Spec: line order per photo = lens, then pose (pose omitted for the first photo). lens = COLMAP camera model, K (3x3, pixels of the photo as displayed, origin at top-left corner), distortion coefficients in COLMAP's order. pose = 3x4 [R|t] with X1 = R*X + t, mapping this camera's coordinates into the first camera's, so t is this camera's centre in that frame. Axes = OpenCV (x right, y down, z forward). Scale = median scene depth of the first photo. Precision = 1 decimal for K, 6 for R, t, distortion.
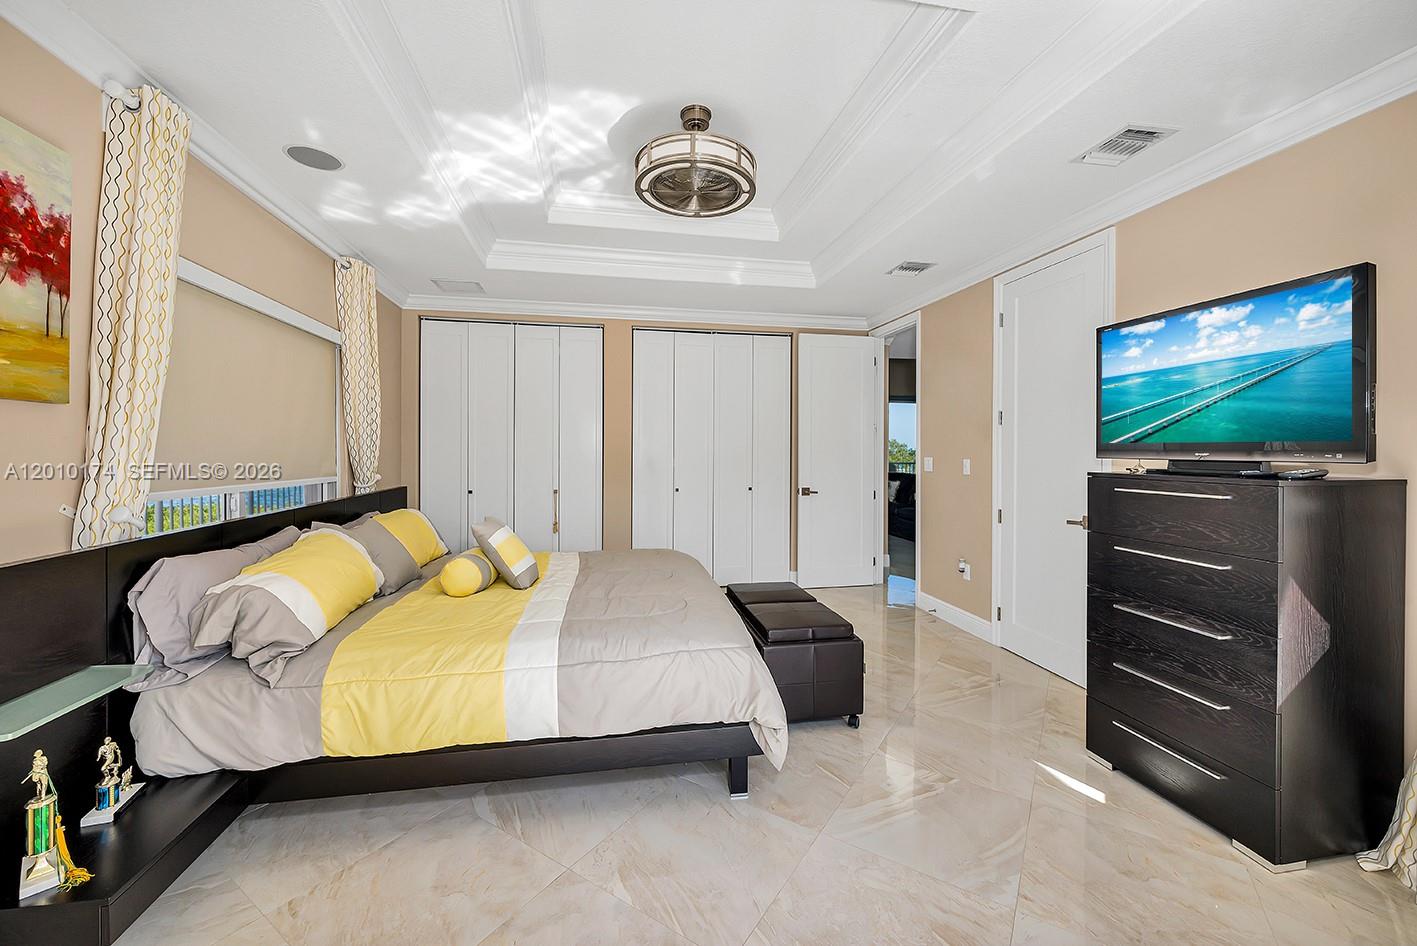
lens RADIAL K [[554.1, 0, 721.5], [0, 554.1, 455.1], [0, 0, 1]] dist [-0.001086, -0.000081]
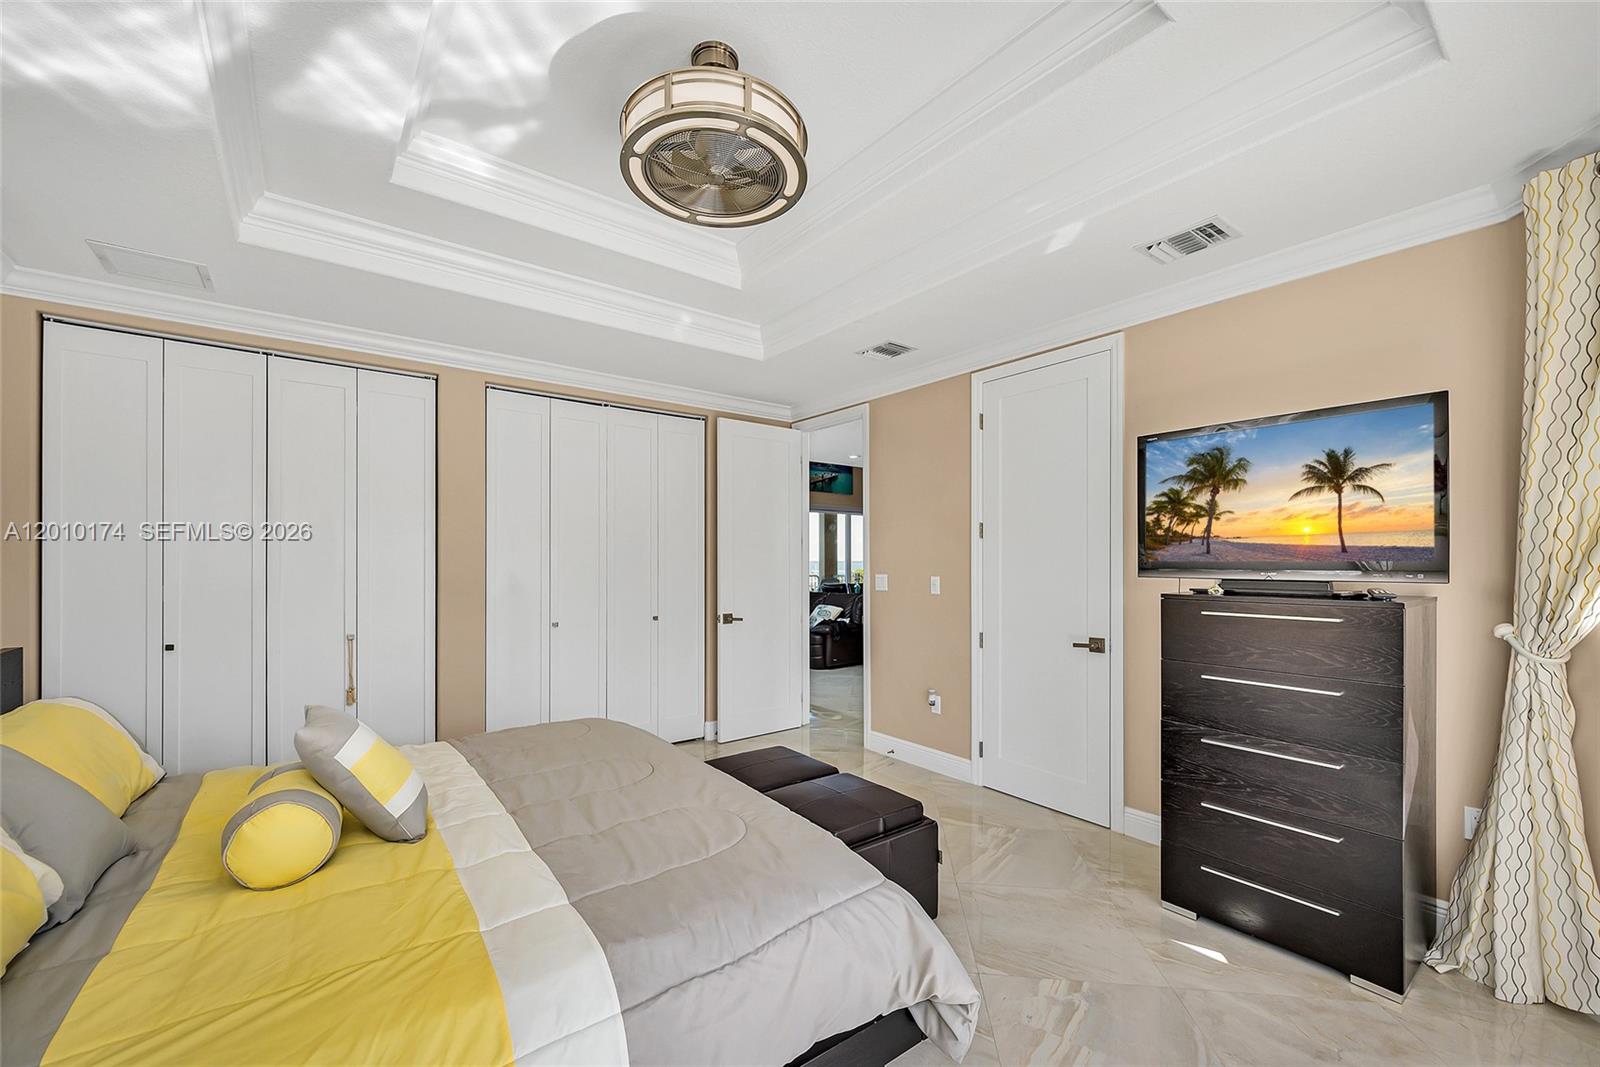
lens RADIAL K [[624.3, 0, 782.7], [0, 624.3, 559.9], [0, 0, 1]] dist [-0.000319, -0.000199]
pose [[0.901085, -0.004040, 0.433623, -0.293499], [0.007719, 0.999948, -0.006723, -0.019795], [-0.433573, 0.009405, 0.901069, 0.300322]]
